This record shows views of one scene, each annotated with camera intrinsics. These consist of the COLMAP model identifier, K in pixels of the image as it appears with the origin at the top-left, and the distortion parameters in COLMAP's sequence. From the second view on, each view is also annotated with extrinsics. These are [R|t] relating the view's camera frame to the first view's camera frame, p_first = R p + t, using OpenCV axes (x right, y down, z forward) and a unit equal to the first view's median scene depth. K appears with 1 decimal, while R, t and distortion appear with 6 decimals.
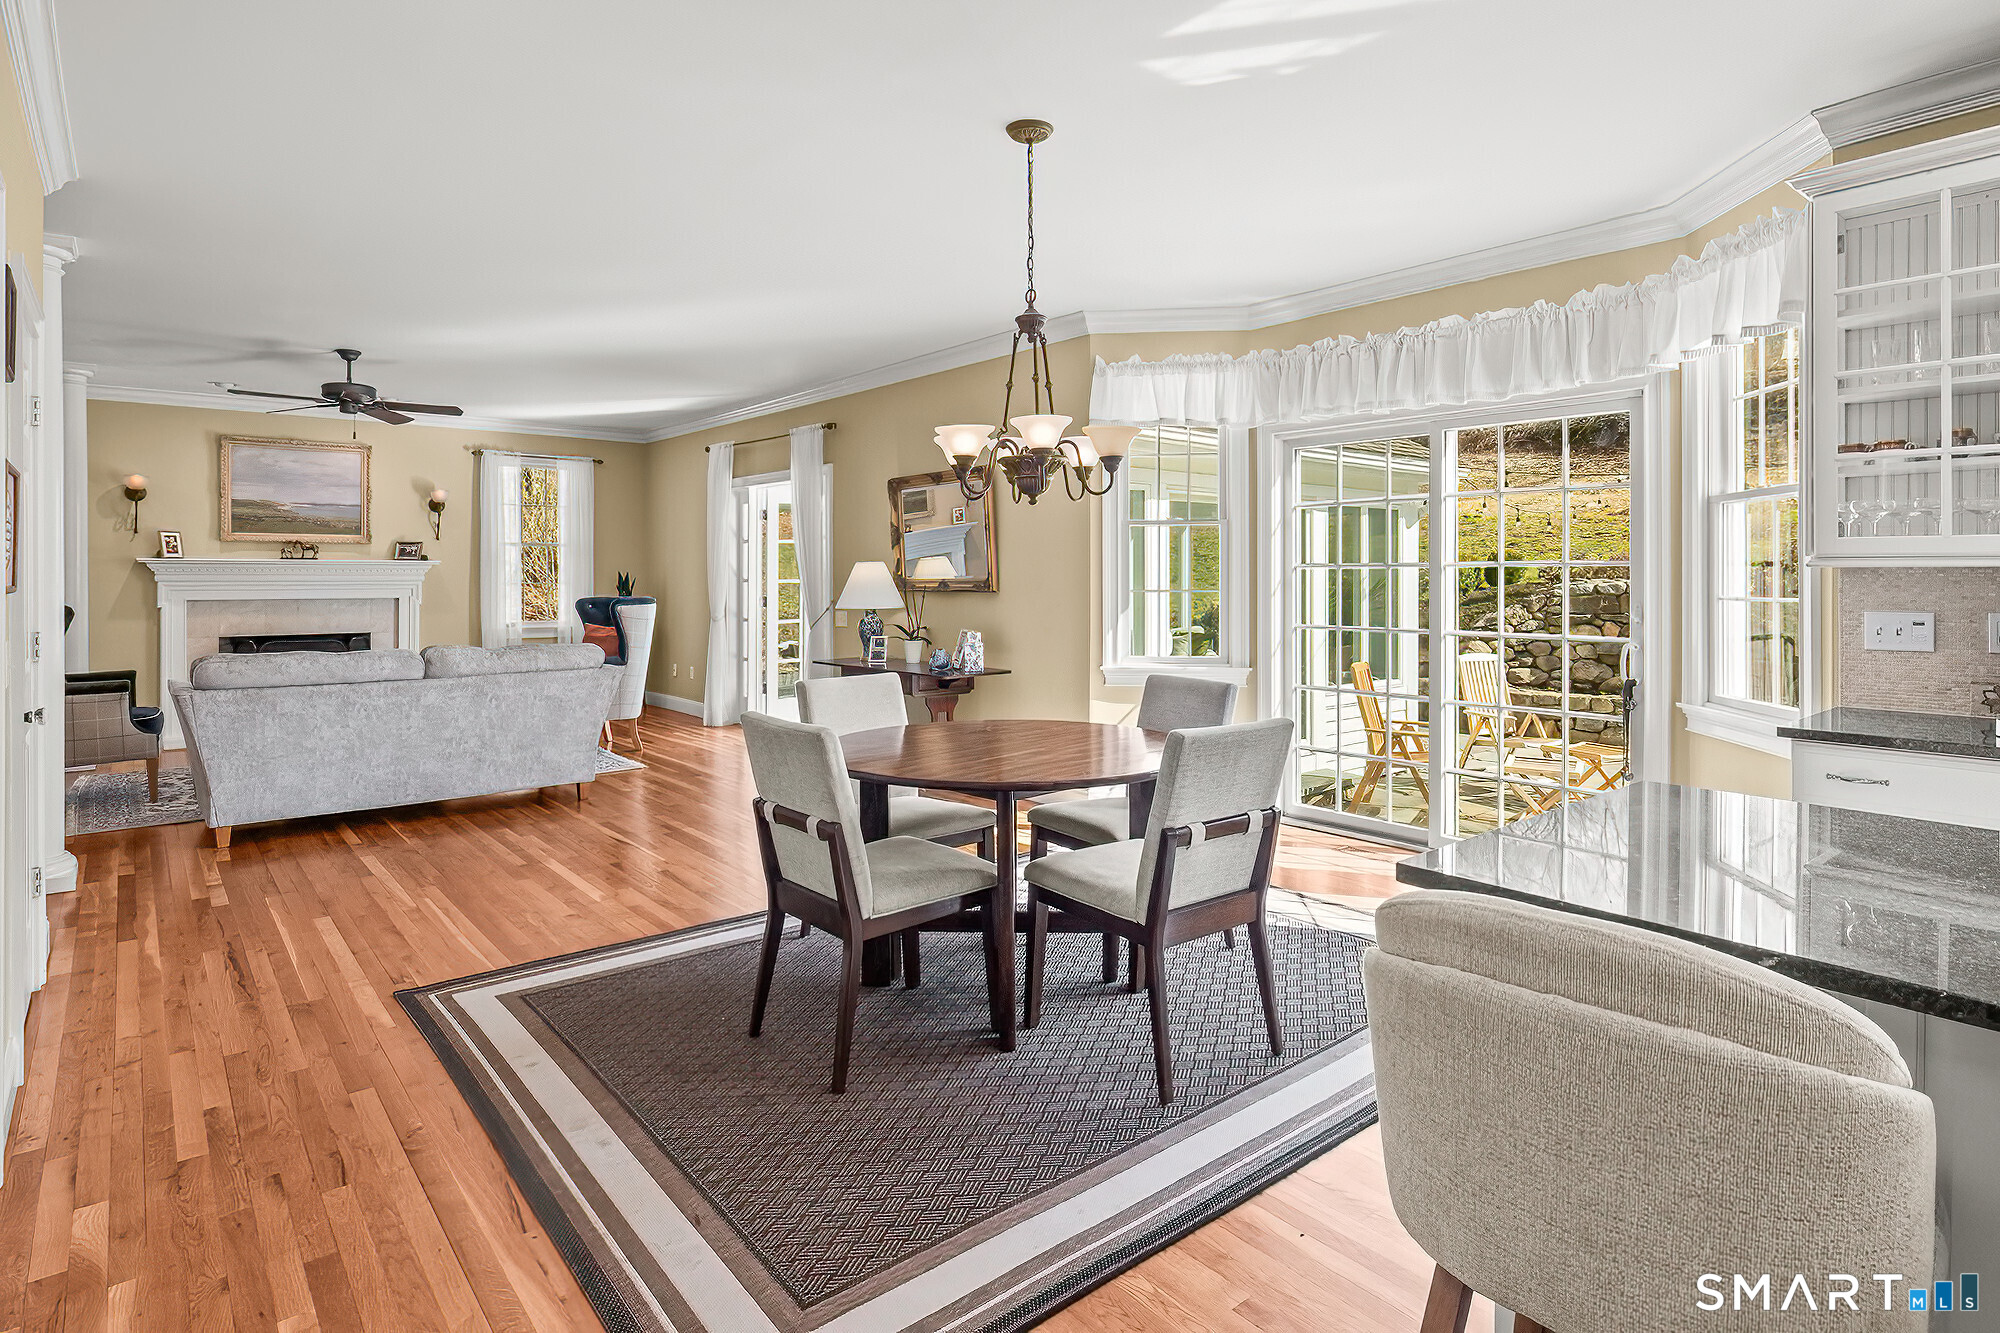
lens RADIAL K [[1057.8, 0, 986.1], [0, 1057.8, 577.0], [0, 0, 1]] dist [-0.013203, -0.000385]
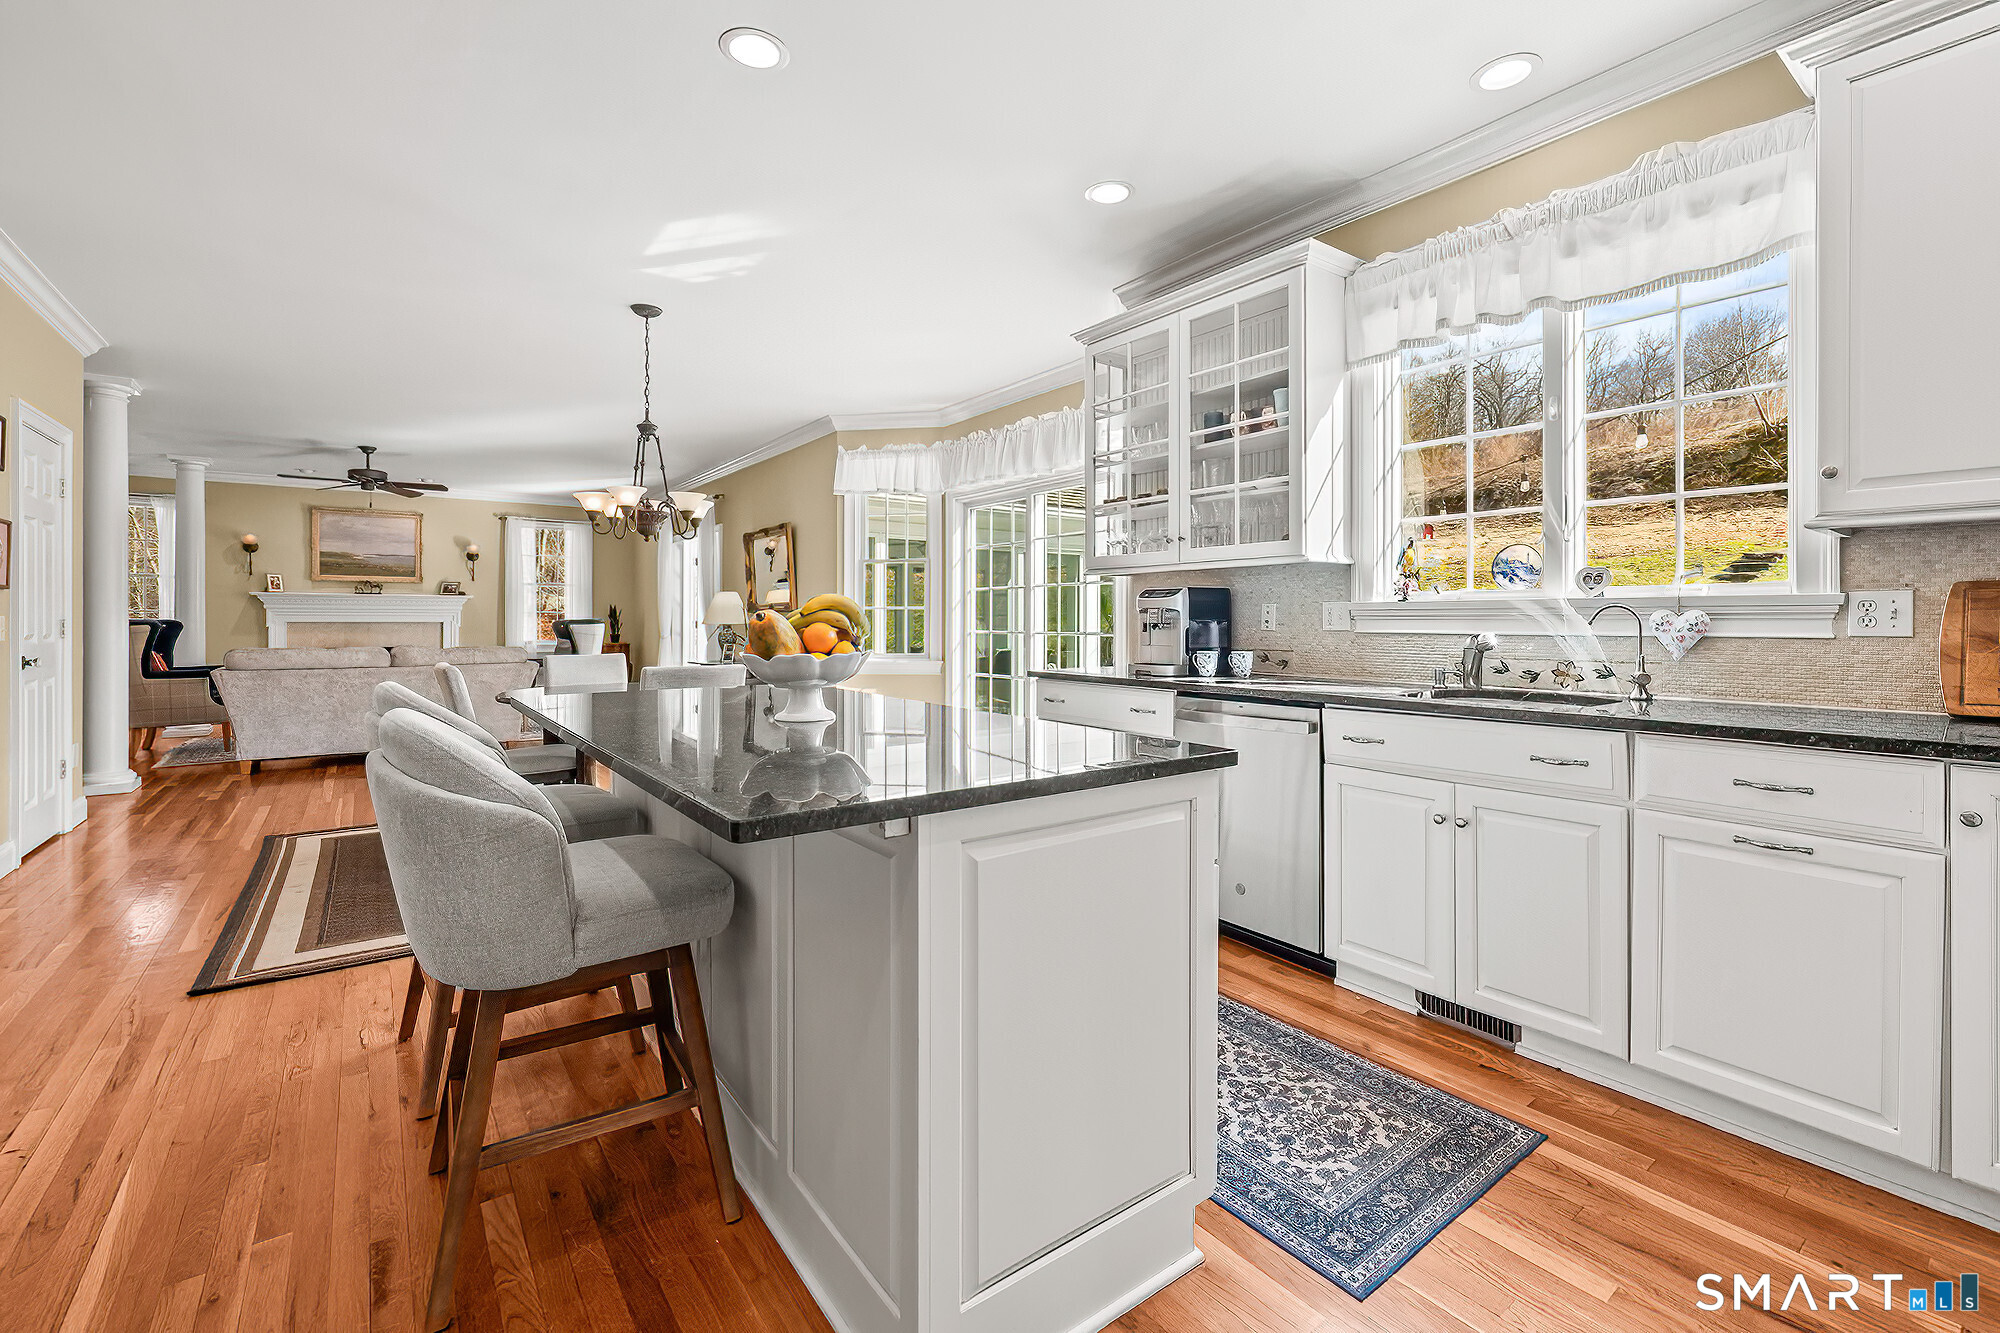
lens RADIAL K [[861.5, 0, 1006.1], [0, 861.5, 617.1], [0, 0, 1]] dist [-0.015592, 0.000809]
pose [[0.999123, -0.000721, -0.041862, 0.308257], [0.000473, 0.999982, -0.005943, 0.026728], [0.041866, 0.005918, 0.999106, -0.136580]]
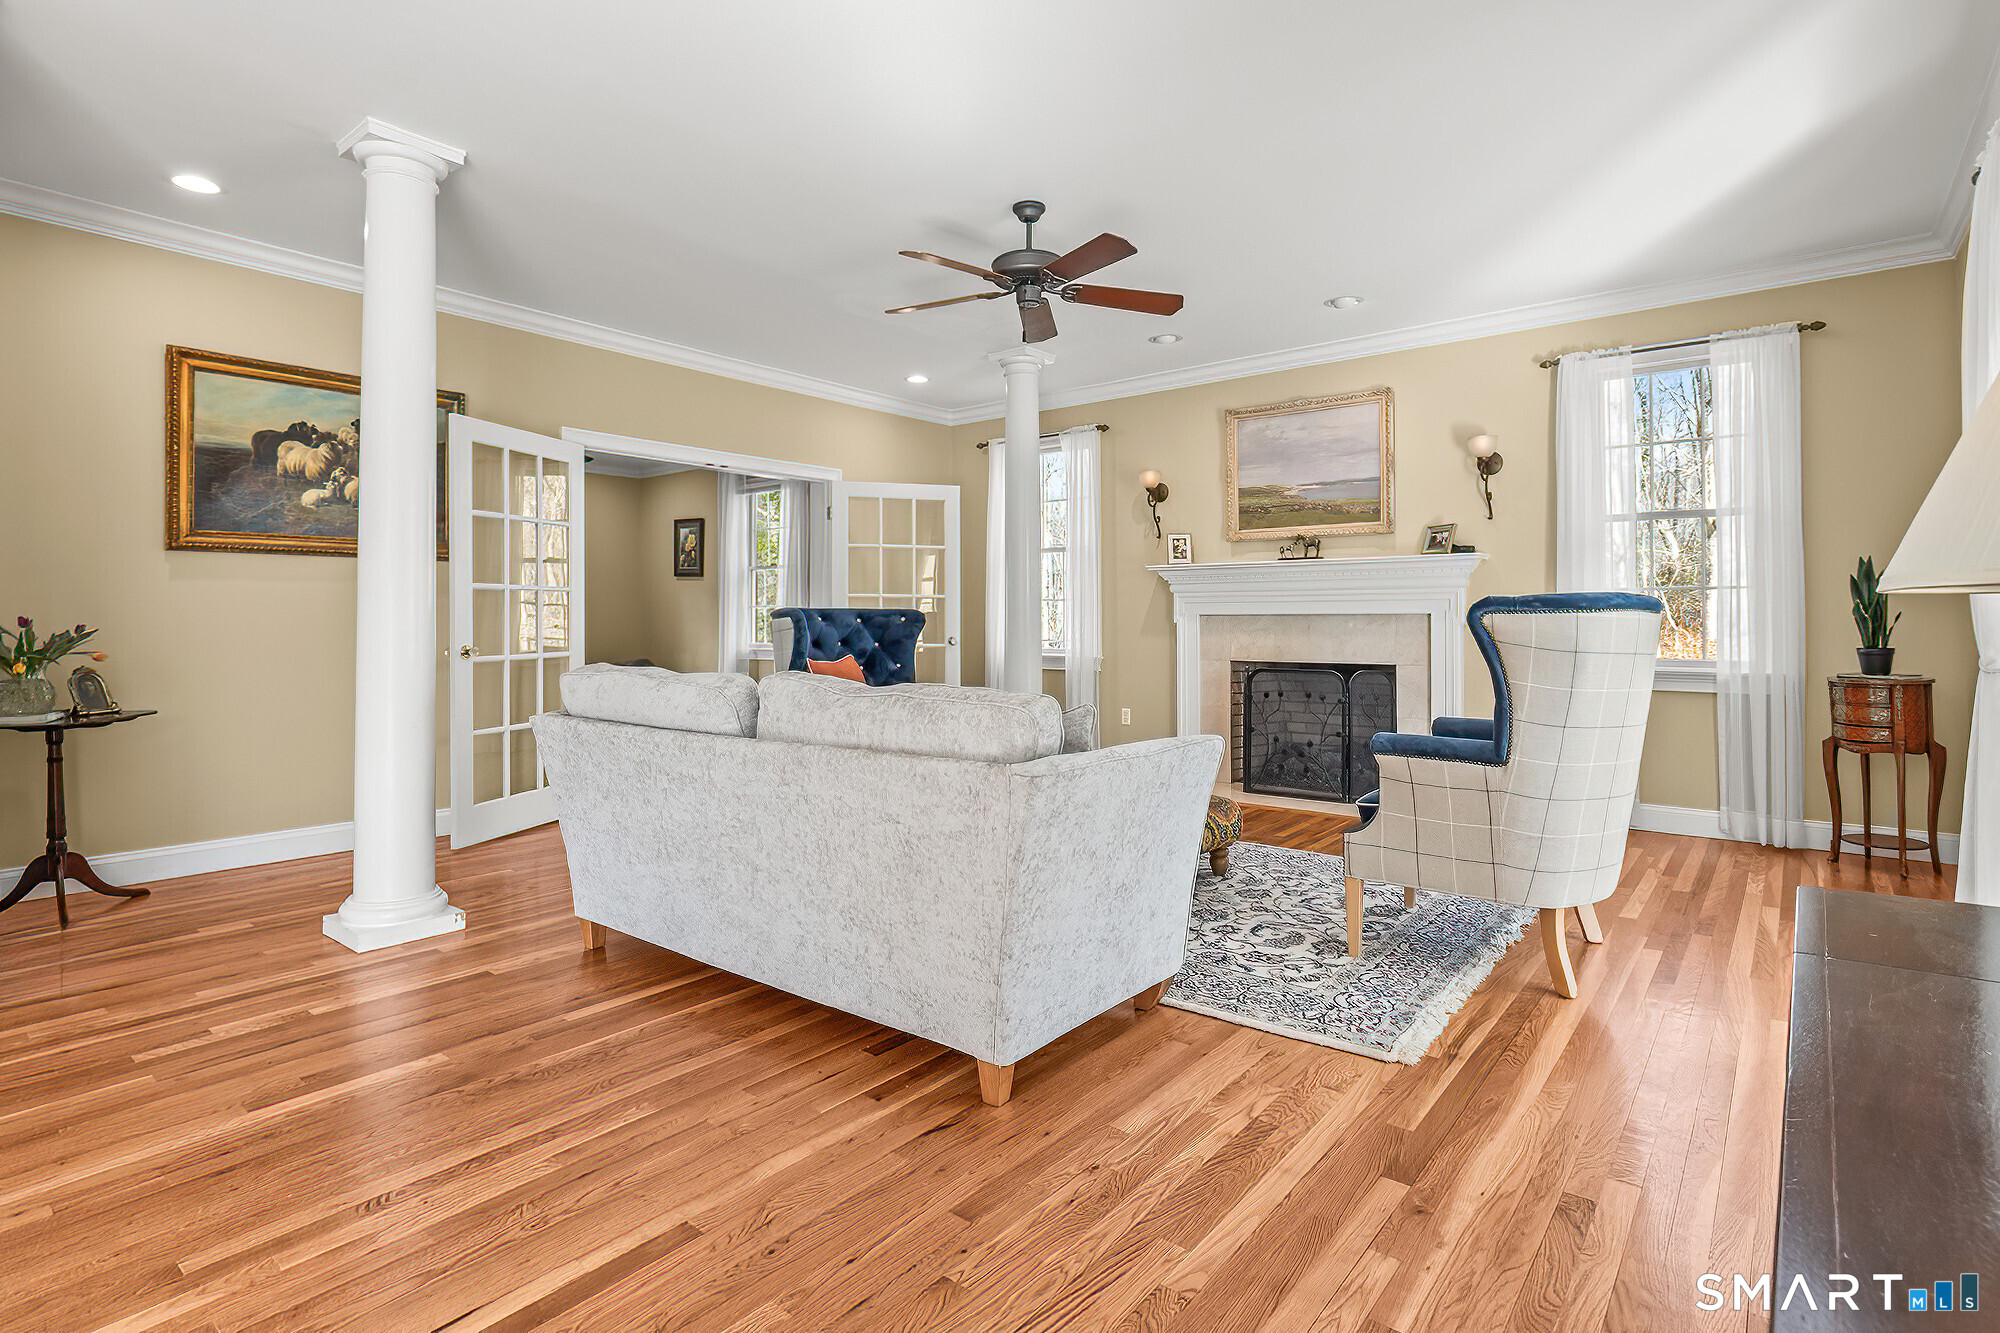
lens RADIAL K [[990.0, 0, 1038.3], [0, 990.0, 614.9], [0, 0, 1]] dist [-0.003214, -0.000200]
pose [[0.224125, -0.006011, -0.974542, -0.024644], [-0.003272, 0.999971, -0.006920, 0.033173], [0.974555, 0.004739, 0.224099, 0.816524]]
